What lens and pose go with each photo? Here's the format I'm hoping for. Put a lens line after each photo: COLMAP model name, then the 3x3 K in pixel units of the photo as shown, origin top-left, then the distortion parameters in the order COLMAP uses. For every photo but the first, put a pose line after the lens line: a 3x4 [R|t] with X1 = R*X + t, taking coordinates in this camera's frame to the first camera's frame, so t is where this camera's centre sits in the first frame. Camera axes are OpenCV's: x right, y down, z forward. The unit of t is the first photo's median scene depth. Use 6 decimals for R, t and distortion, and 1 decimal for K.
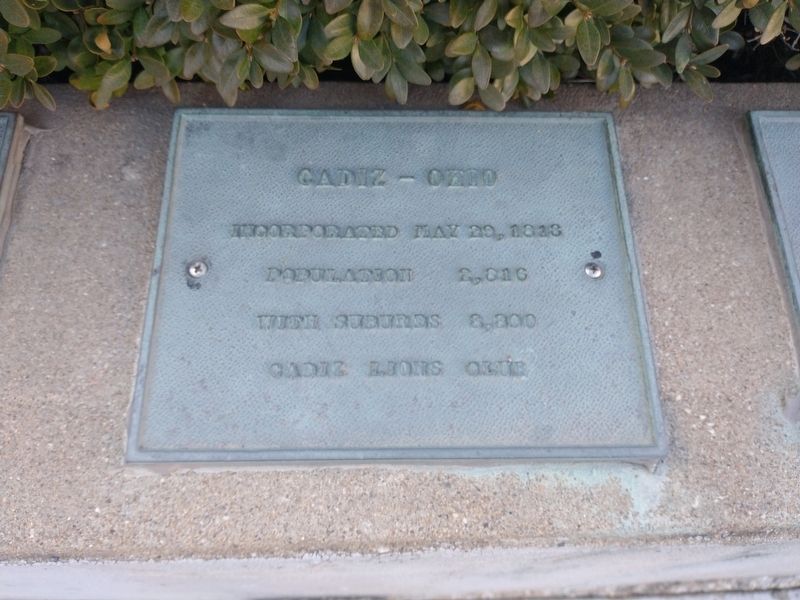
lens RADIAL K [[584.6, 0, 400.3], [0, 584.6, 333.3], [0, 0, 1]] dist [-0.033851, -0.000180]
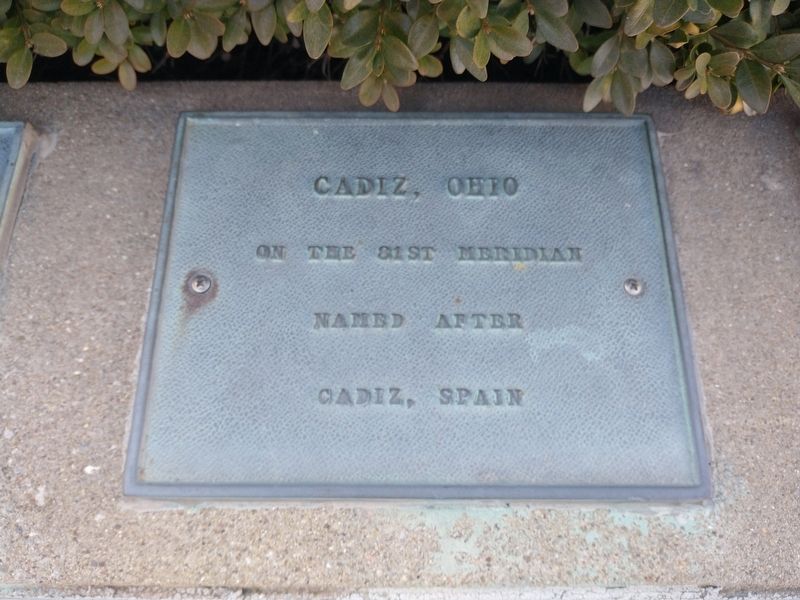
lens RADIAL K [[642.6, 0, 399.7], [0, 642.6, 349.7], [0, 0, 1]] dist [-0.053769, -0.001881]
pose [[0.998899, 0.012681, -0.045173, -1.082032], [-0.013281, 0.999827, -0.012995, 0.016024], [0.045001, 0.013581, 0.998895, -0.041378]]
